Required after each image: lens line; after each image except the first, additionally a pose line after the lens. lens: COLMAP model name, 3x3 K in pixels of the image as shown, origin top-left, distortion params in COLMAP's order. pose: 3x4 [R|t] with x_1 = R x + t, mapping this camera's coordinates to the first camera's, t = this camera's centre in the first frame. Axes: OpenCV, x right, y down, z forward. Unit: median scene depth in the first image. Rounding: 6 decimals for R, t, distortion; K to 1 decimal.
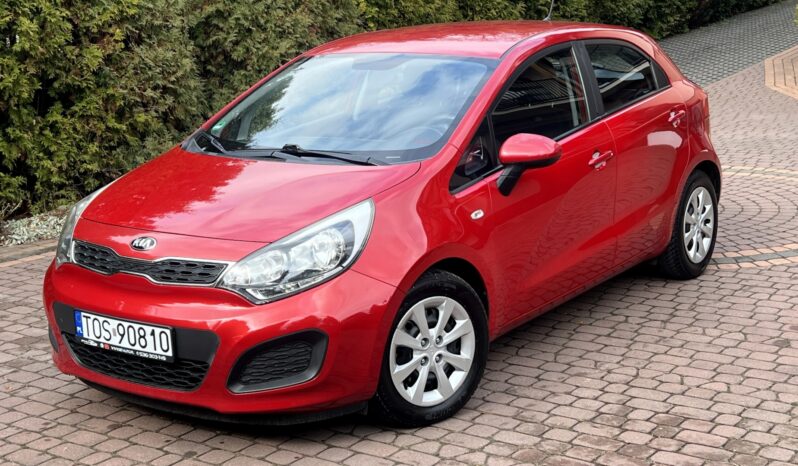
lens RADIAL K [[1119.6, 0, 399.0], [0, 1119.6, 233.0], [0, 0, 1]] dist [0.253774, -0.790354]
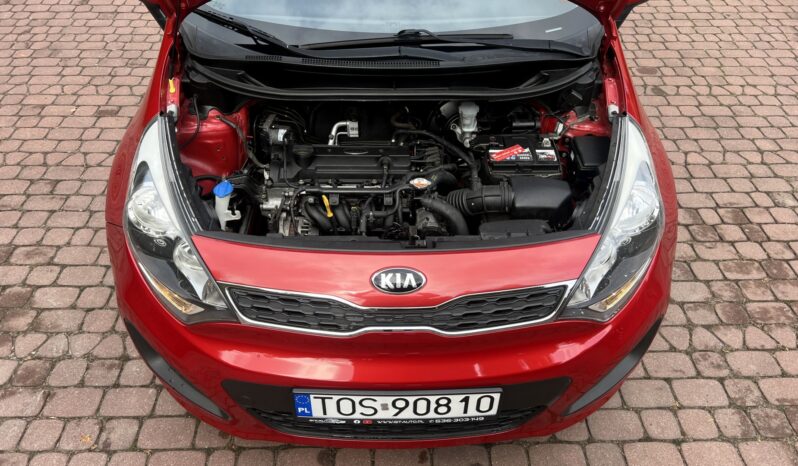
lens RADIAL K [[621.1, 0, 396.1], [0, 621.1, 233.9], [0, 0, 1]] dist [0.065513, -0.074794]
pose [[0.803017, -0.360837, 0.474299, -0.382007], [0.090323, 0.860359, 0.501622, -0.189587], [-0.589071, -0.359971, 0.723475, 0.751153]]
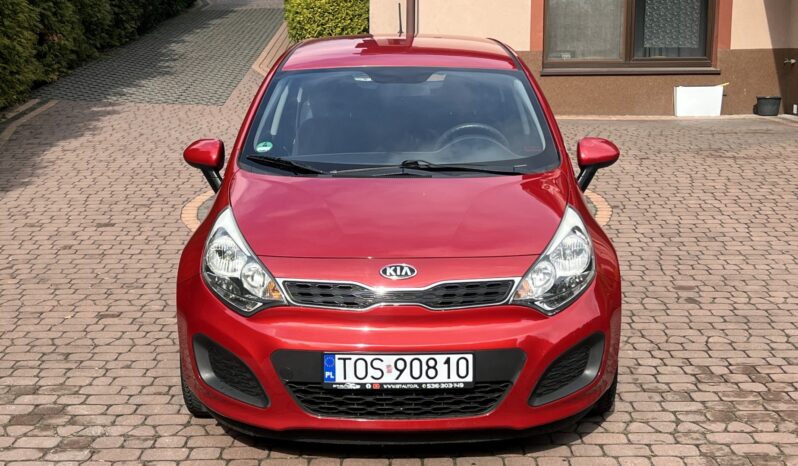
lens RADIAL K [[1119.6, 0, 399.0], [0, 1119.6, 233.0], [0, 0, 1]] dist [0.253774, -0.790354]
pose [[0.817197, -0.098428, 0.567892, -0.753011], [0.100770, 0.994533, 0.027366, -0.048761], [-0.567481, 0.034863, 0.822648, 0.222138]]
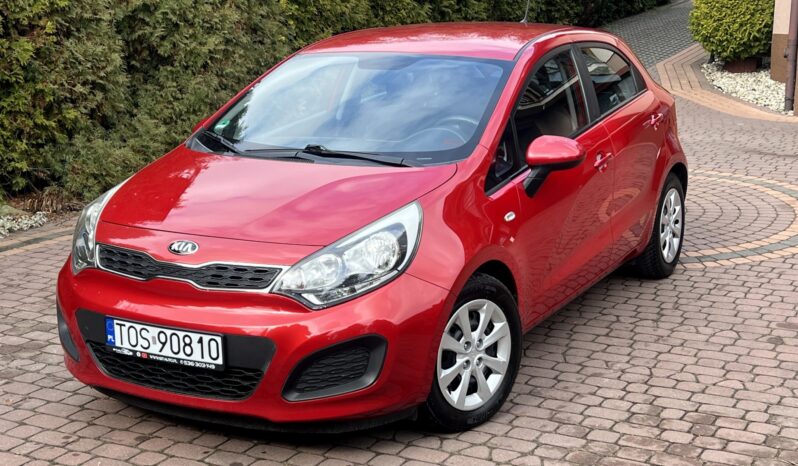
lens RADIAL K [[1119.6, 0, 399.0], [0, 1119.6, 233.0], [0, 0, 1]] dist [0.253774, -0.790354]
pose [[0.992174, -0.003466, 0.124812, -0.162616], [0.003331, 0.999994, 0.001297, -0.003732], [-0.124816, -0.000871, 0.992180, 0.024474]]
